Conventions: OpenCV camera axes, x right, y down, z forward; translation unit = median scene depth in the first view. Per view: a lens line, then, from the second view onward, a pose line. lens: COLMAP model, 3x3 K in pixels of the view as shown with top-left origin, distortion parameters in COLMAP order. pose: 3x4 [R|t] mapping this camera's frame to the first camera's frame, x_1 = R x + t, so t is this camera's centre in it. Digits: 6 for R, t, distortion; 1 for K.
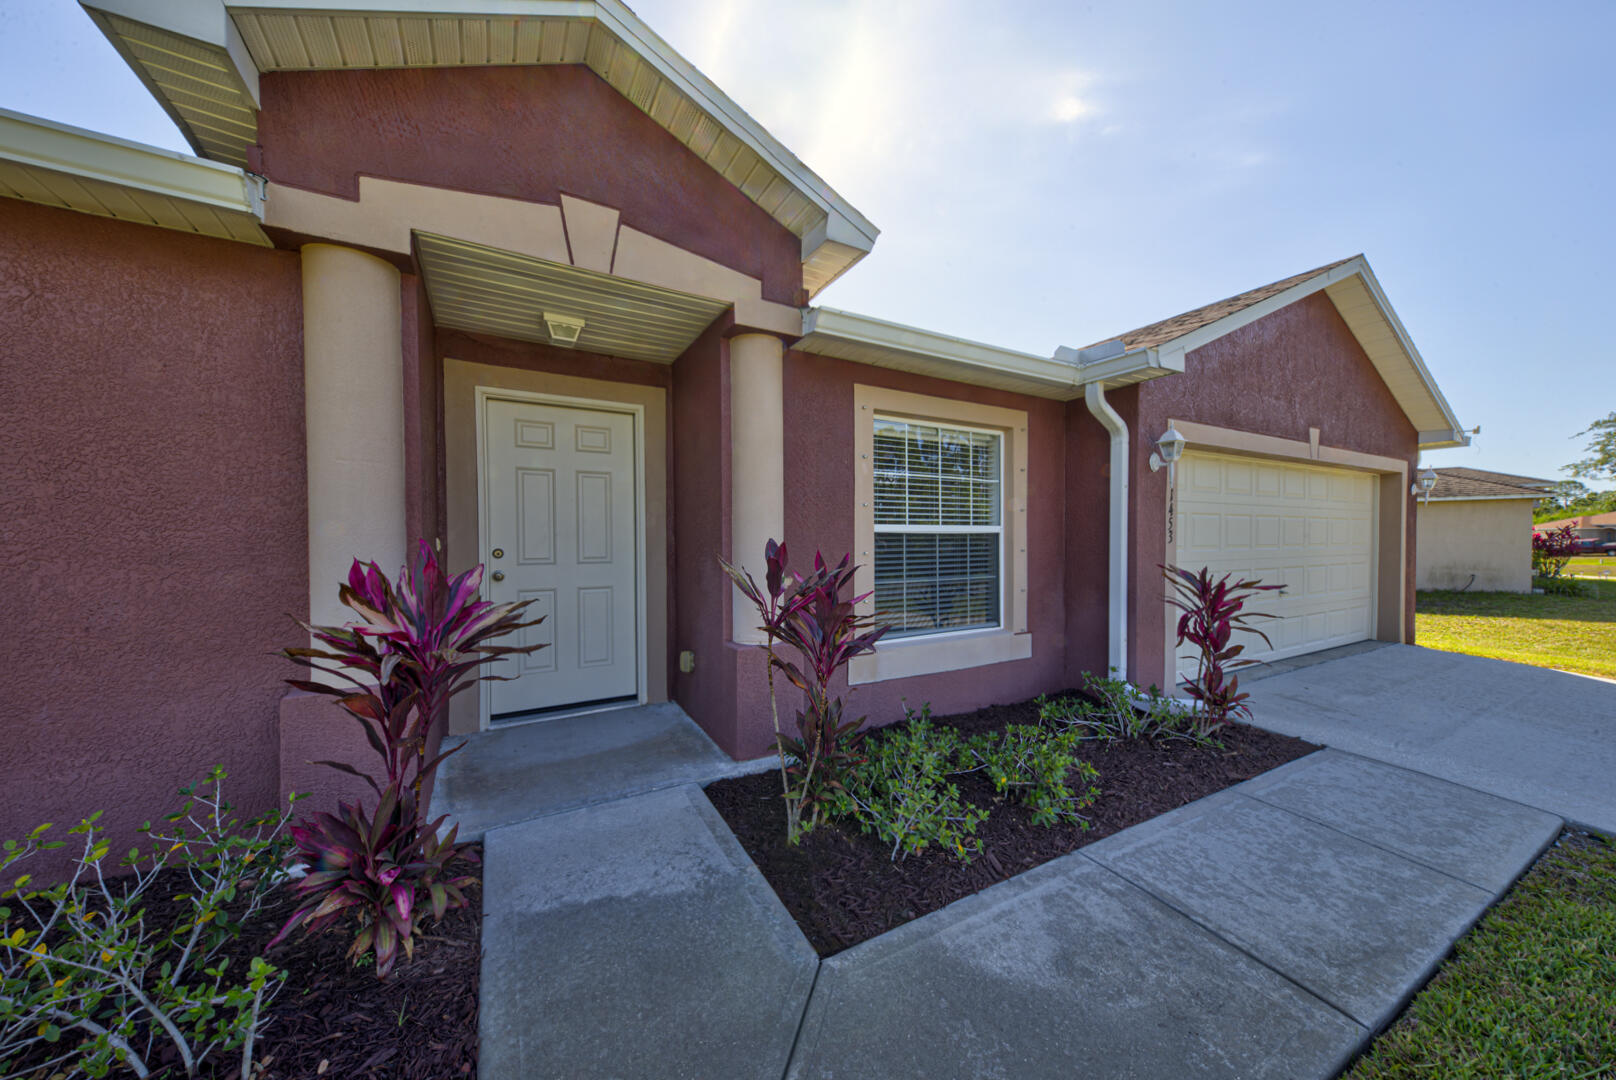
lens RADIAL K [[555.0, 0, 813.4], [0, 555.0, 546.3], [0, 0, 1]] dist [0.028845, -0.008181]
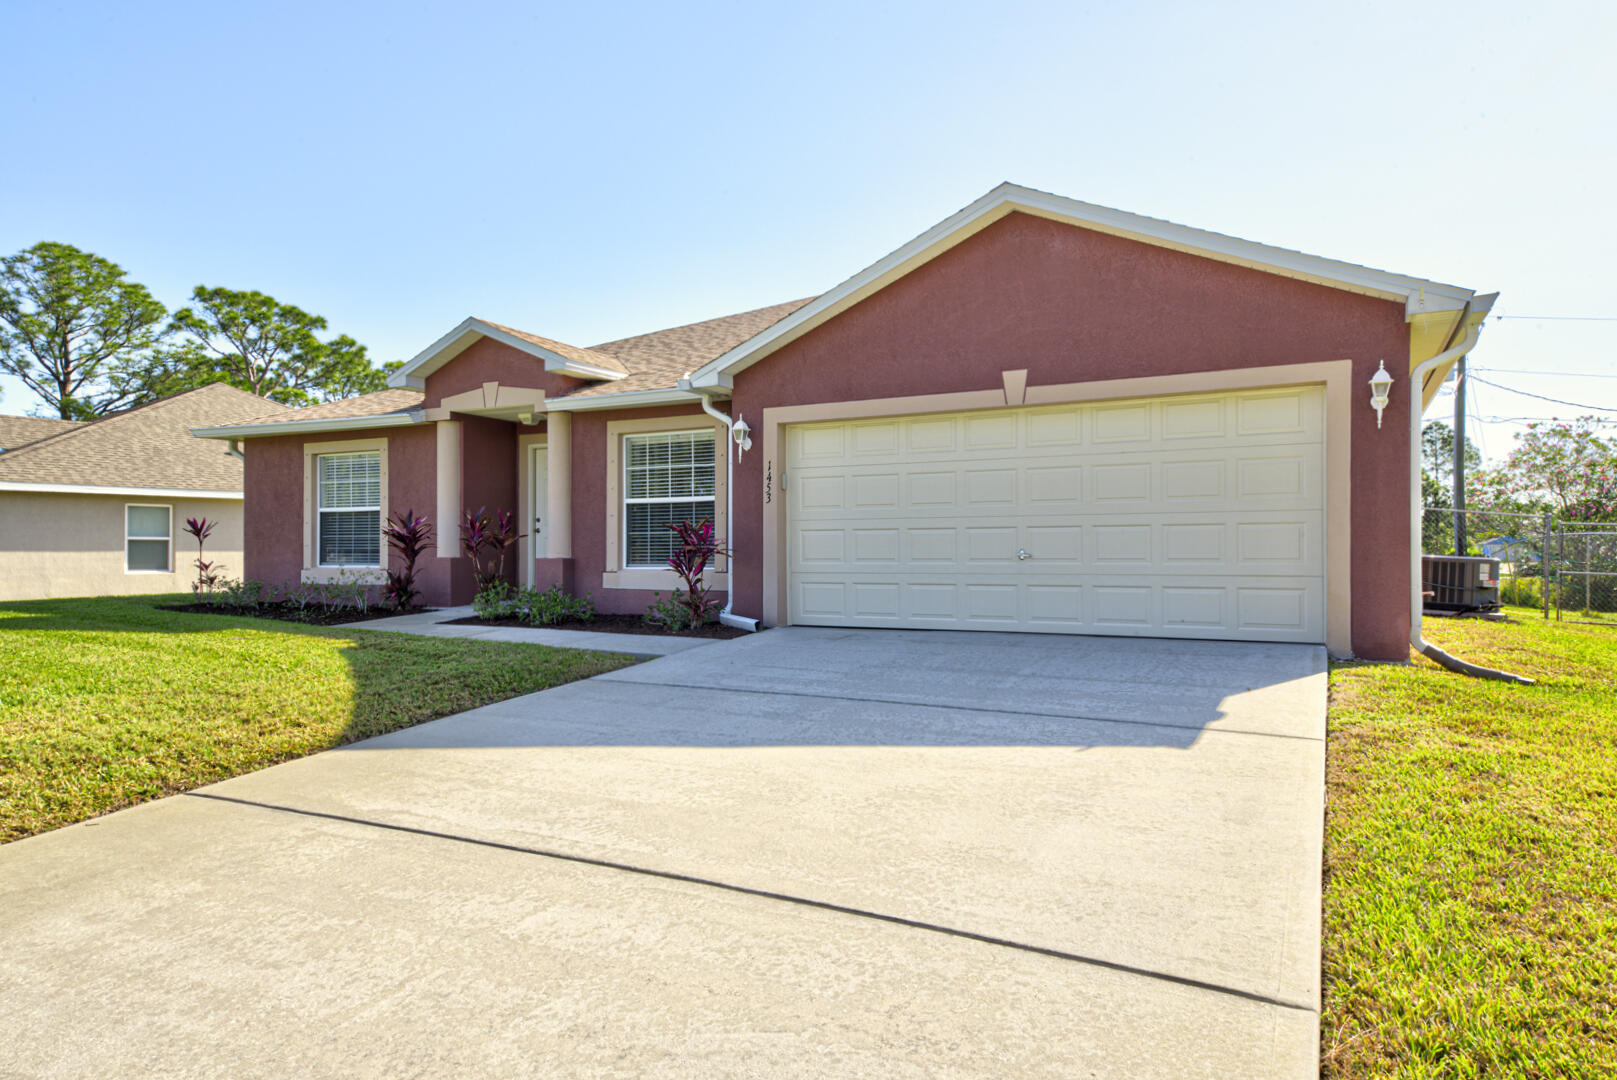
lens RADIAL K [[1031.5, 0, 808.5], [0, 1031.5, 540.0], [0, 0, 1]] dist [0.036485, 0.001685]
pose [[0.531640, -0.012234, -0.846882, 2.846266], [-0.013644, 0.999642, -0.023006, 0.140457], [0.846860, 0.023786, 0.531283, -0.195500]]
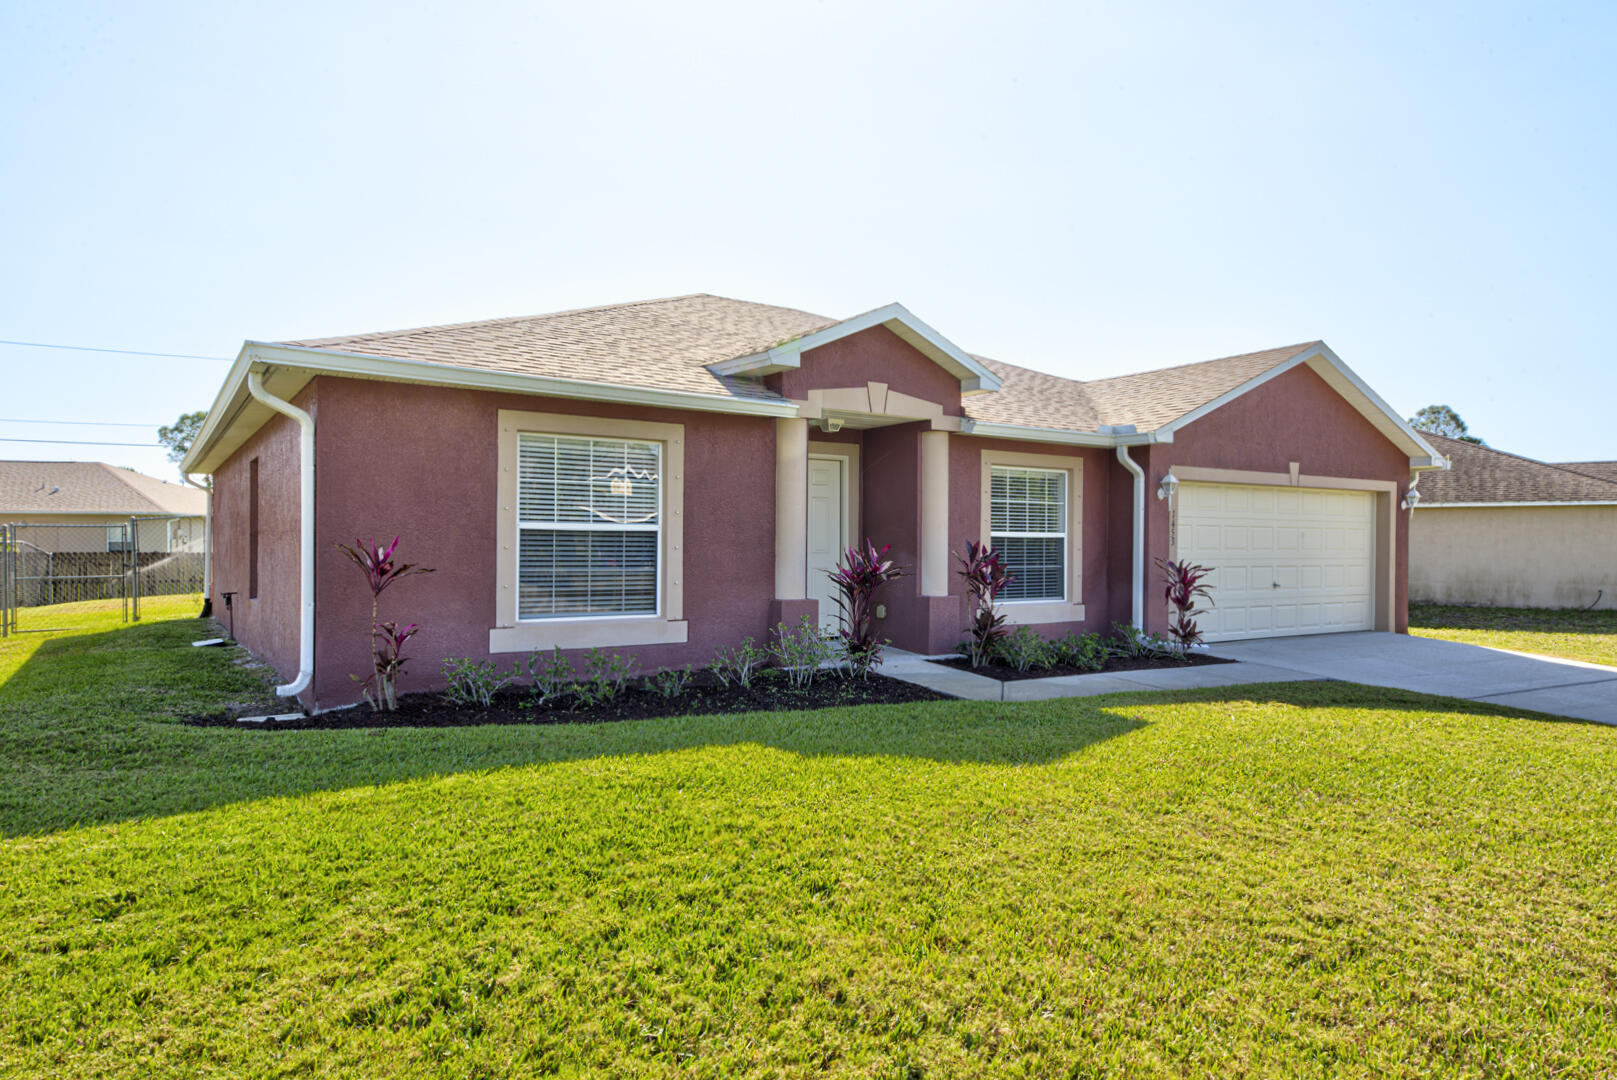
lens RADIAL K [[1031.5, 0, 808.5], [0, 1031.5, 540.0], [0, 0, 1]] dist [0.036485, 0.001685]
pose [[0.997287, 0.012932, 0.072470, -0.604030], [-0.011991, 0.999838, -0.013410, 0.031487], [-0.072631, 0.012505, 0.997280, -1.878365]]
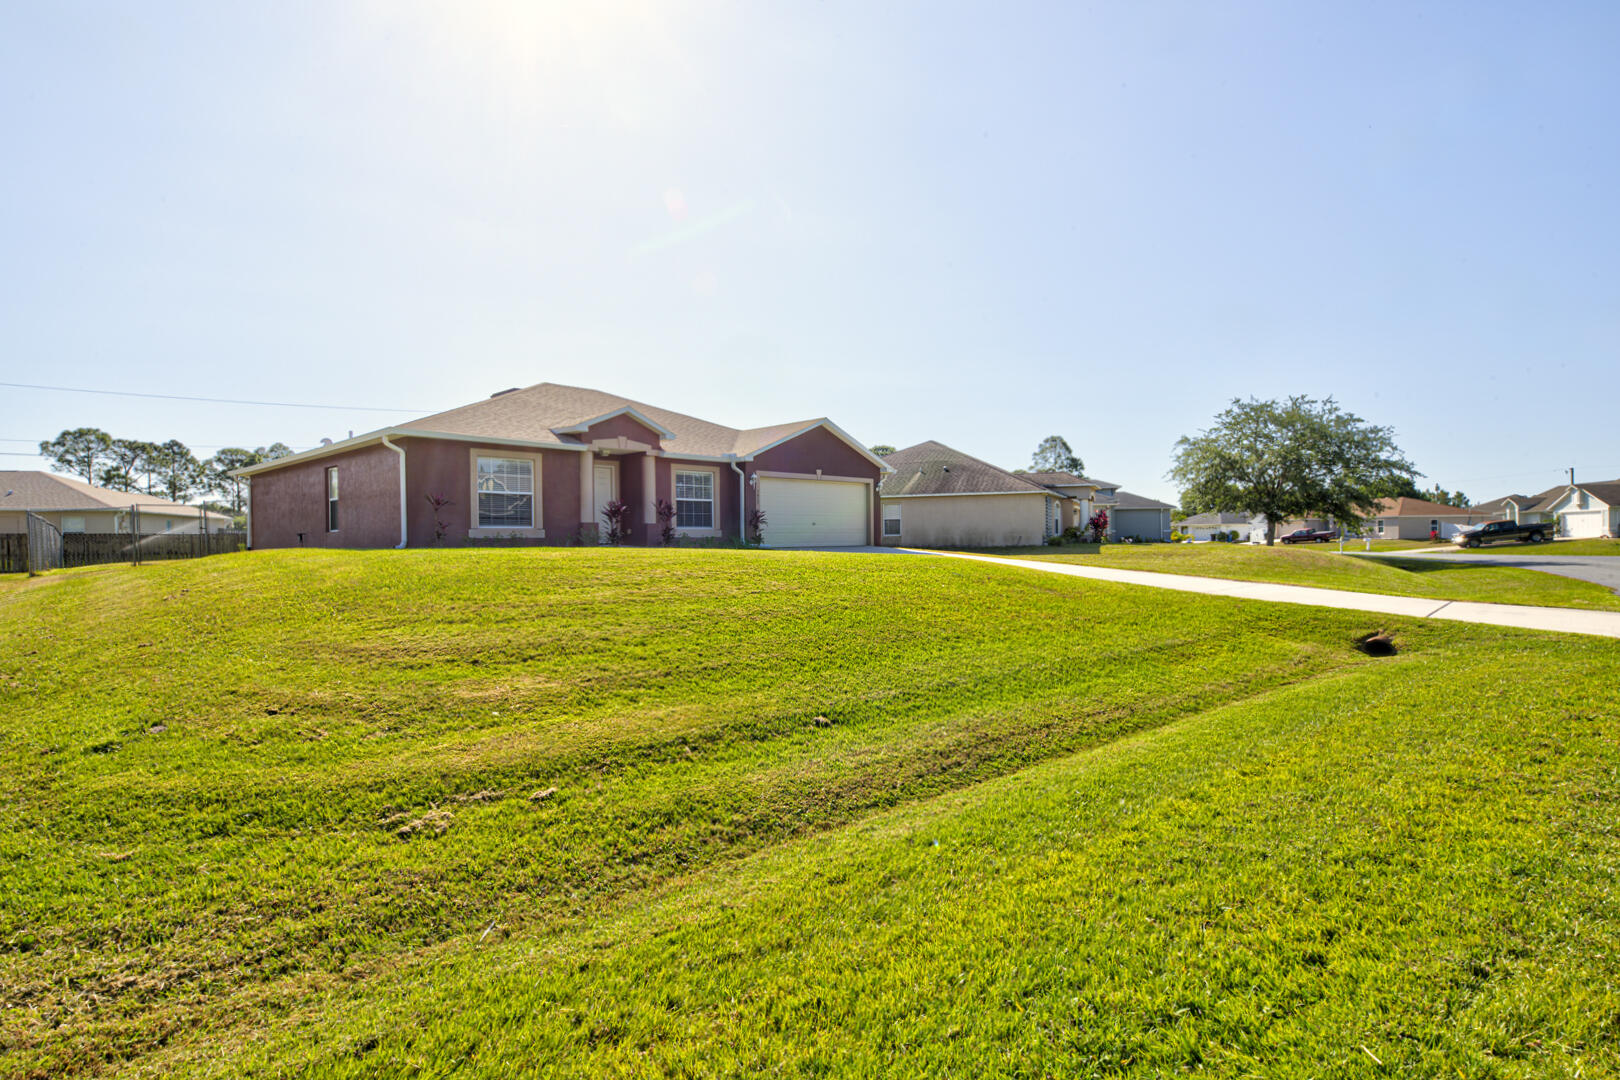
lens RADIAL K [[880.9, 0, 848.6], [0, 880.9, 539.9], [0, 0, 1]] dist [0.001284, 0.000287]
pose [[0.952704, -0.002875, 0.303886, -0.578819], [0.007554, 0.999870, -0.014224, 0.332214], [-0.303805, 0.015847, 0.952602, -4.940611]]
